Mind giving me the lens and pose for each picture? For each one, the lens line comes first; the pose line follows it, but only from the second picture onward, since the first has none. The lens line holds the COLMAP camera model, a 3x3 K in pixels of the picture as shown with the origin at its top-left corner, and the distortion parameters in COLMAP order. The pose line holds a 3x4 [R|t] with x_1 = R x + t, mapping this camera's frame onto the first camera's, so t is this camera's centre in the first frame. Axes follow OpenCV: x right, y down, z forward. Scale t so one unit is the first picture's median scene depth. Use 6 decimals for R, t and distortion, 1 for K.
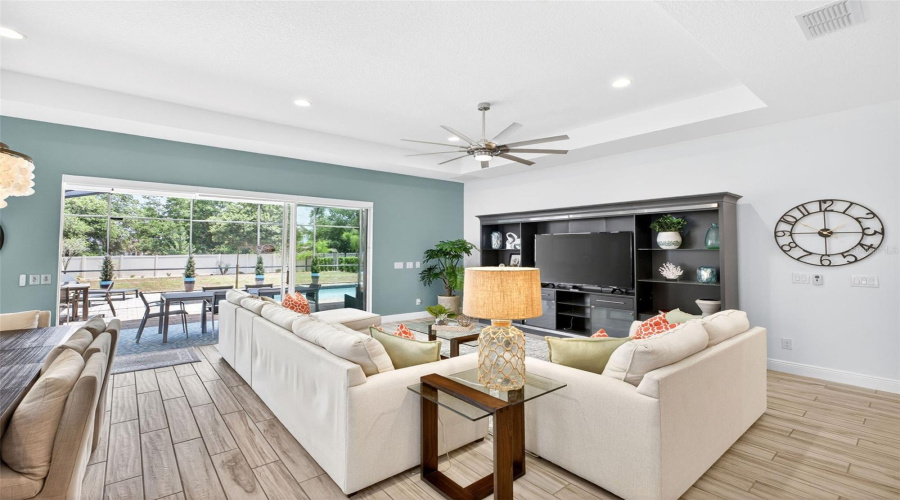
lens RADIAL K [[391.0, 0, 447.4], [0, 391.0, 248.7], [0, 0, 1]] dist [-0.000616, 0.000166]
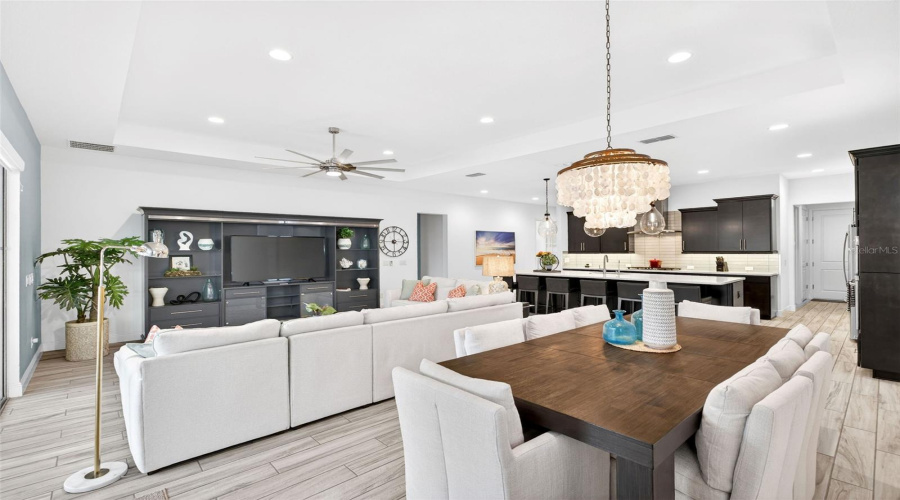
lens RADIAL K [[391.0, 0, 447.4], [0, 391.0, 248.7], [0, 0, 1]] dist [-0.000616, 0.000166]
pose [[-0.047590, 0.002202, 0.998865, -1.233370], [0.007359, 0.999971, -0.001854, 0.006030], [-0.998840, 0.007263, -0.047605, 0.781308]]
